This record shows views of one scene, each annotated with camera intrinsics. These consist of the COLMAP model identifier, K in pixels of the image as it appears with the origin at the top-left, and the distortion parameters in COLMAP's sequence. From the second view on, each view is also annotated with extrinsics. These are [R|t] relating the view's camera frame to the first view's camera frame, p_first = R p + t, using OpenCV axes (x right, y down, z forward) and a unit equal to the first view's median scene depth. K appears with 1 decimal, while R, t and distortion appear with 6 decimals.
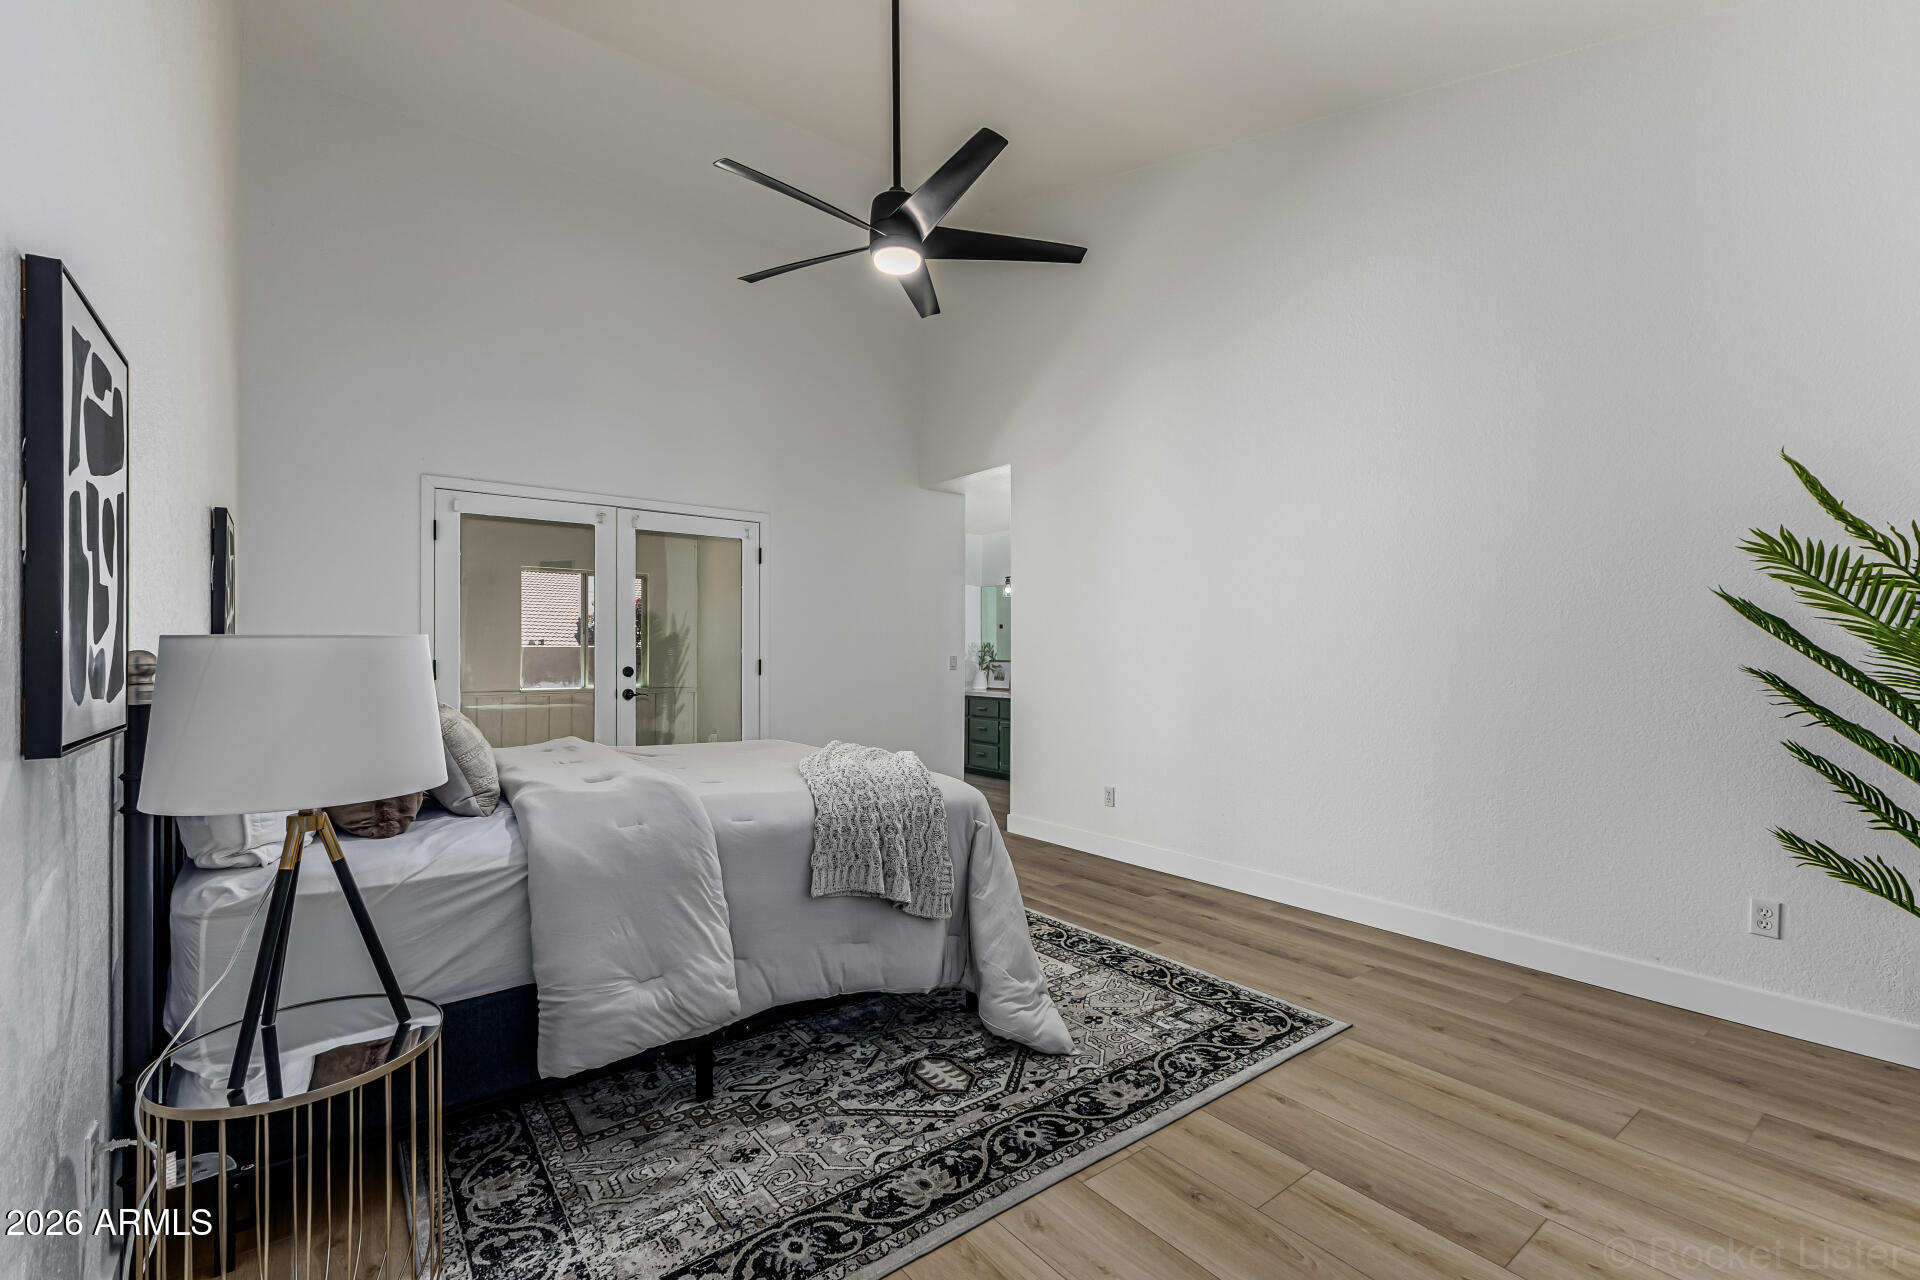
lens RADIAL K [[834.9, 0, 961.6], [0, 834.9, 648.9], [0, 0, 1]] dist [0.007674, 0.000090]
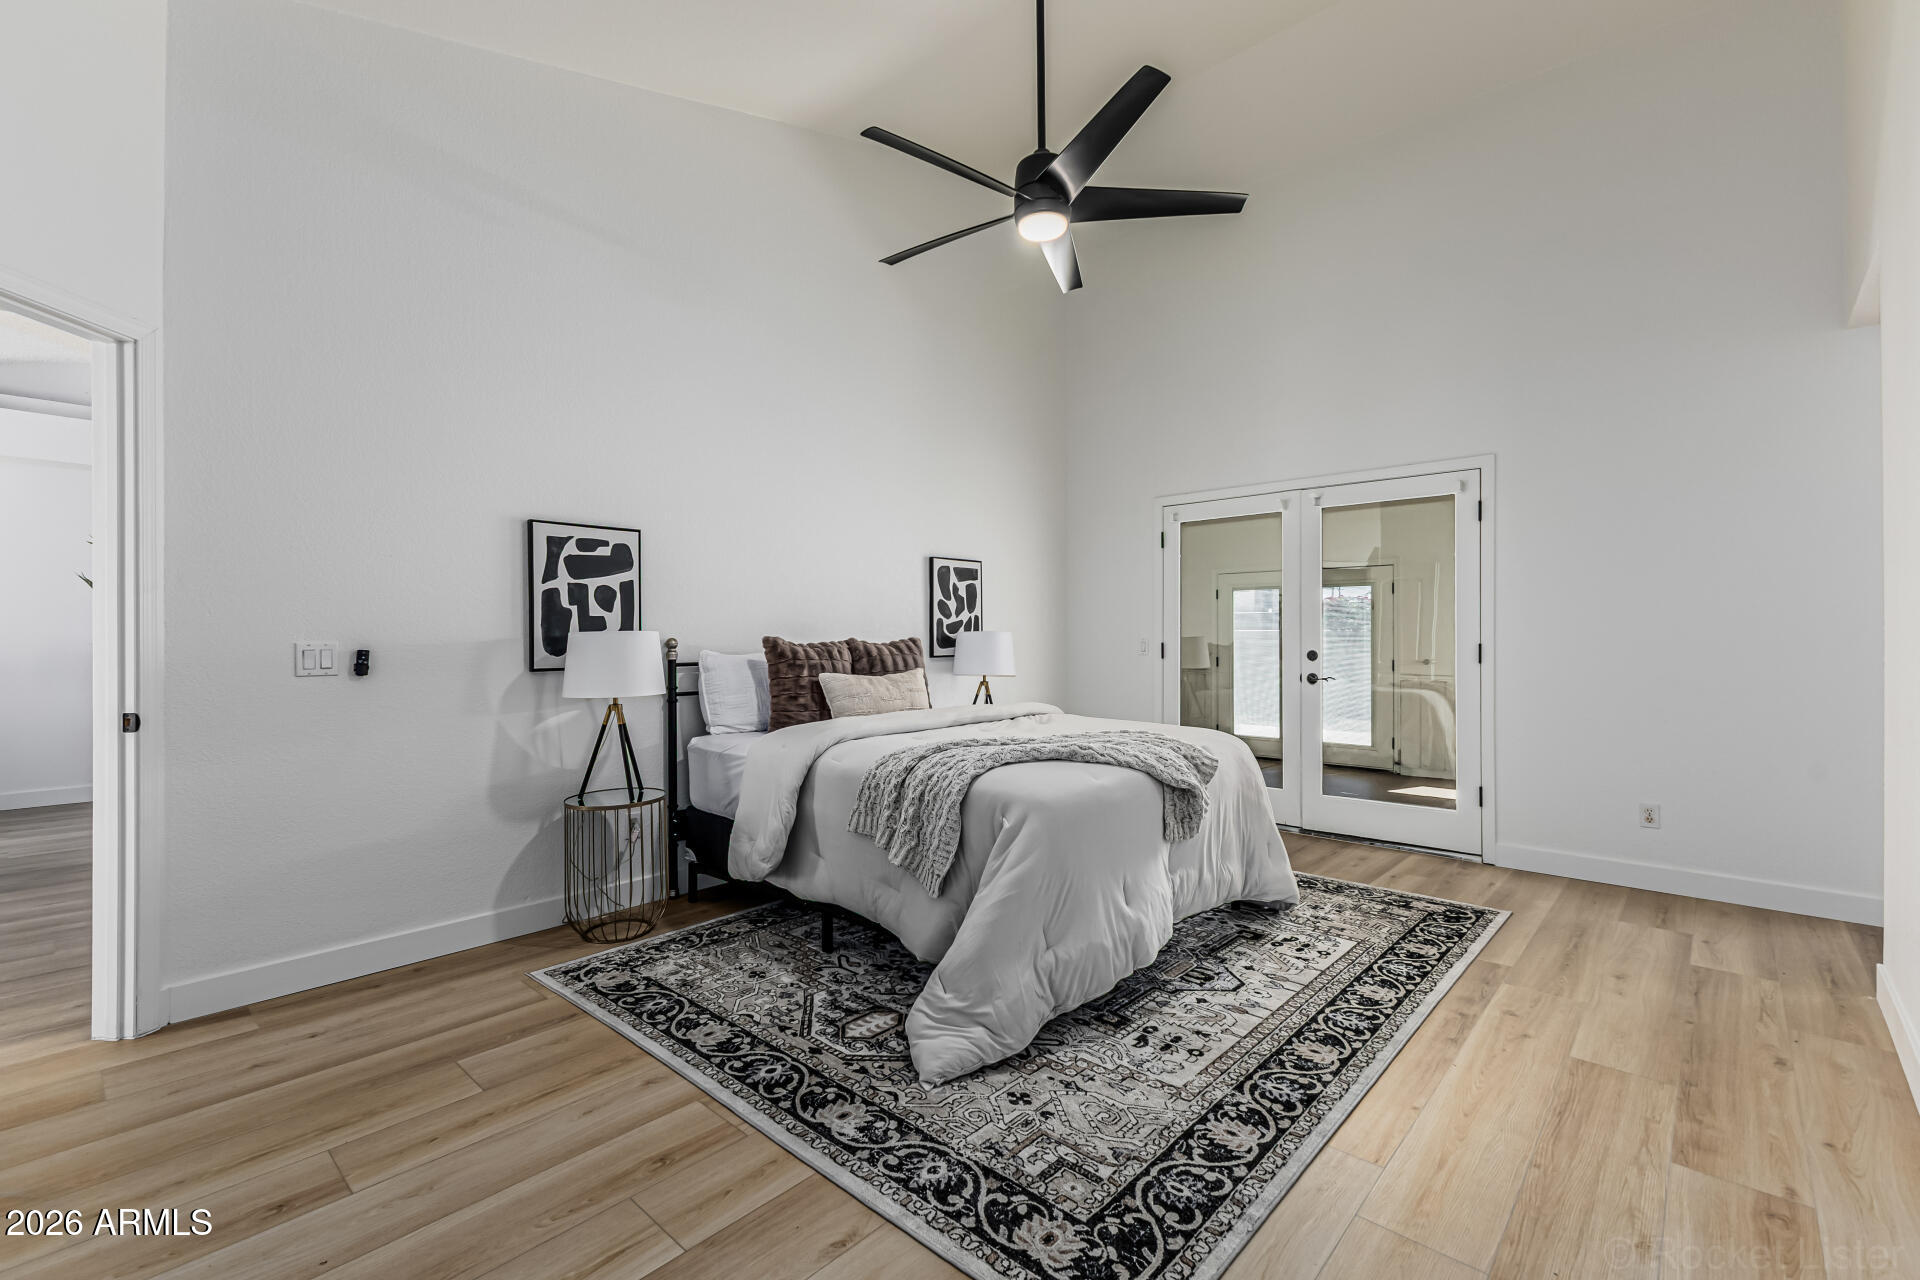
lens RADIAL K [[831.5, 0, 960.0], [0, 831.5, 640.0], [0, 0, 1]] dist [0.006479, -0.000015]
pose [[0.169466, -0.000225, -0.985536, 1.004505], [0.008823, 0.999960, 0.001289, 0.008883], [0.985496, -0.008914, 0.169462, 0.884057]]
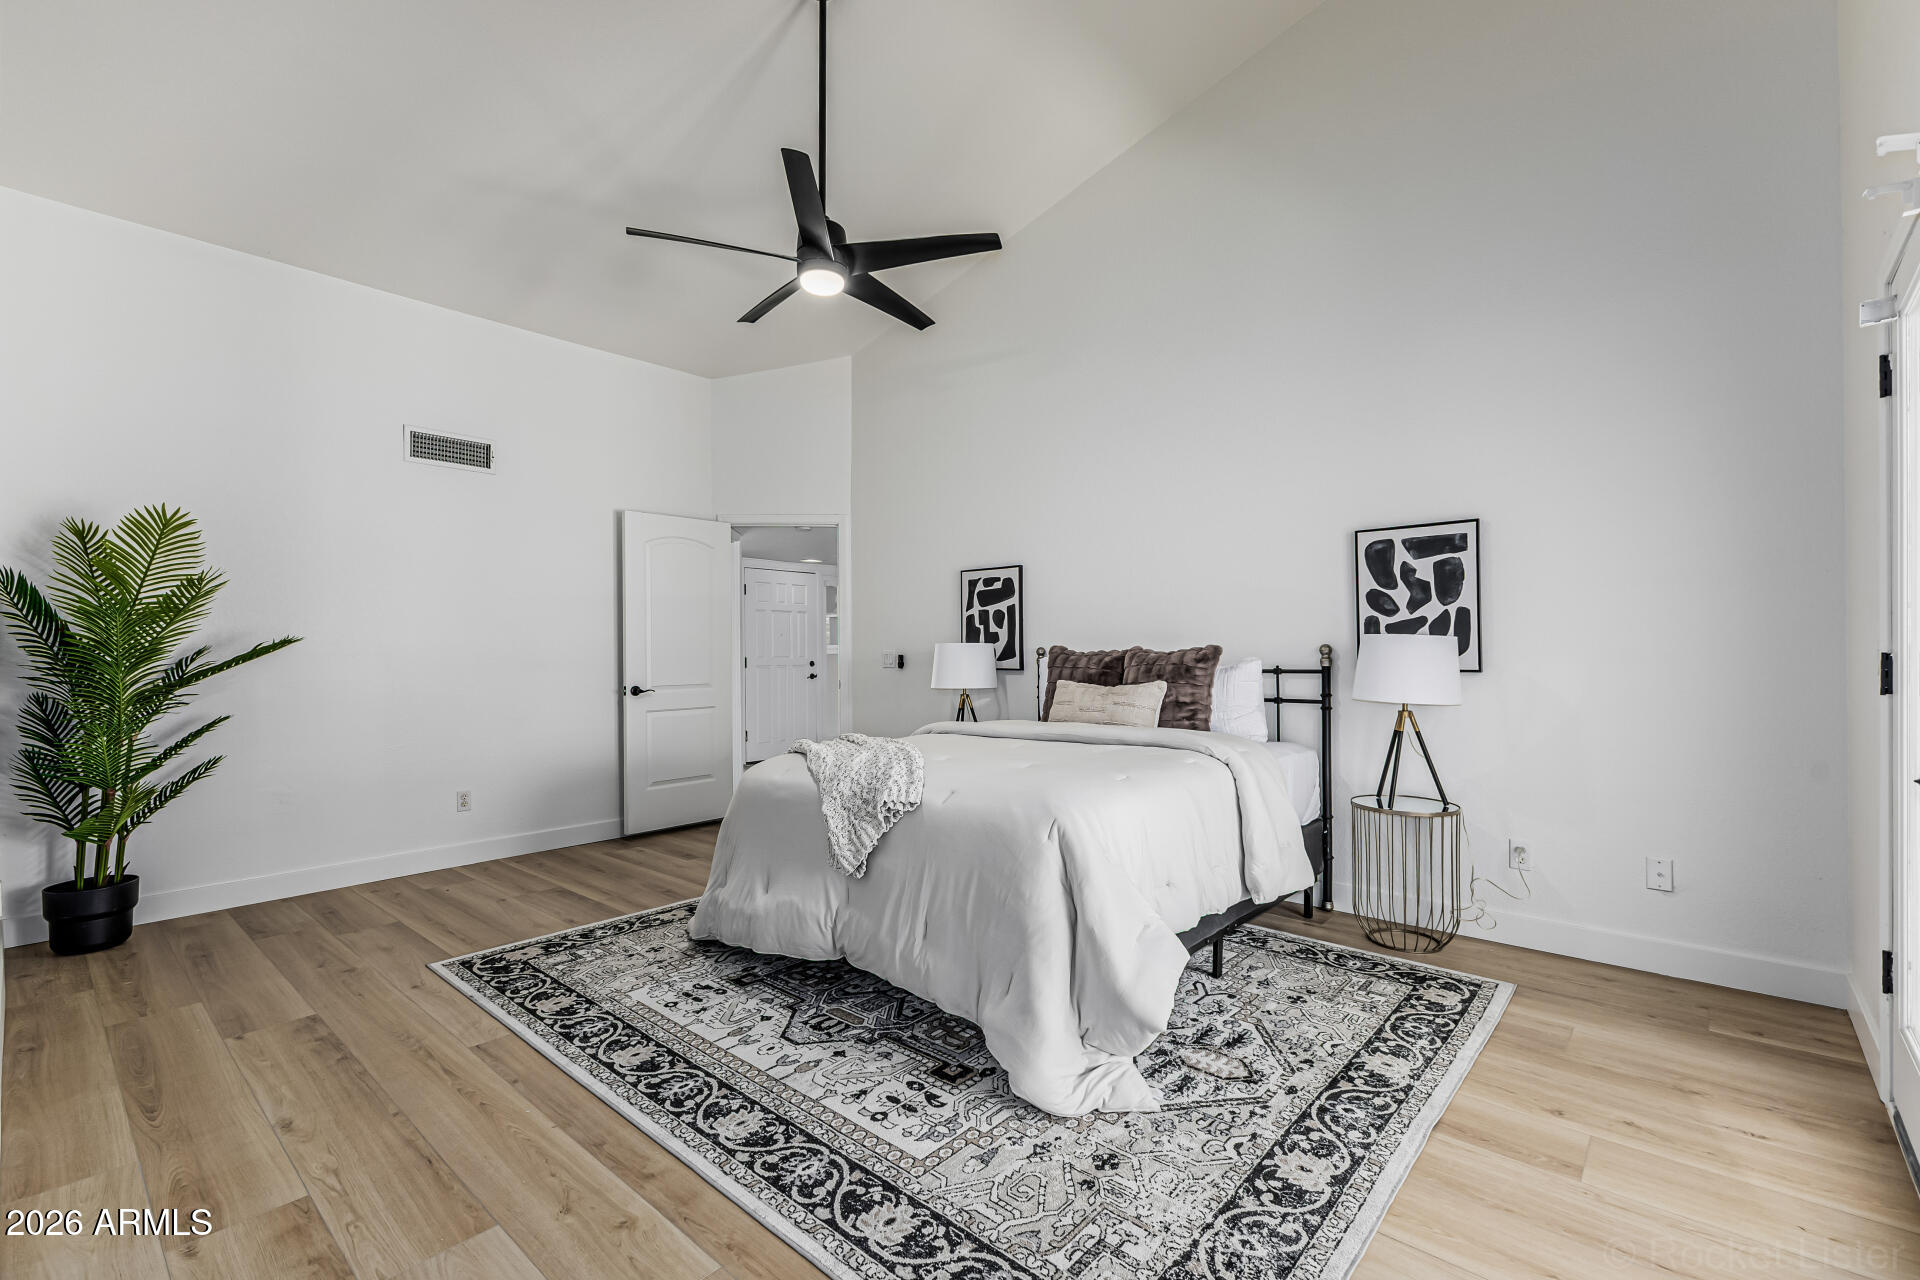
lens RADIAL K [[834.9, 0, 961.6], [0, 834.9, 648.9], [0, 0, 1]] dist [0.007674, 0.000090]
pose [[-0.982610, 0.005942, -0.185587, -0.062654], [0.007492, 0.999943, -0.007651, 0.019781], [0.185530, -0.008908, -0.982598, 2.479660]]
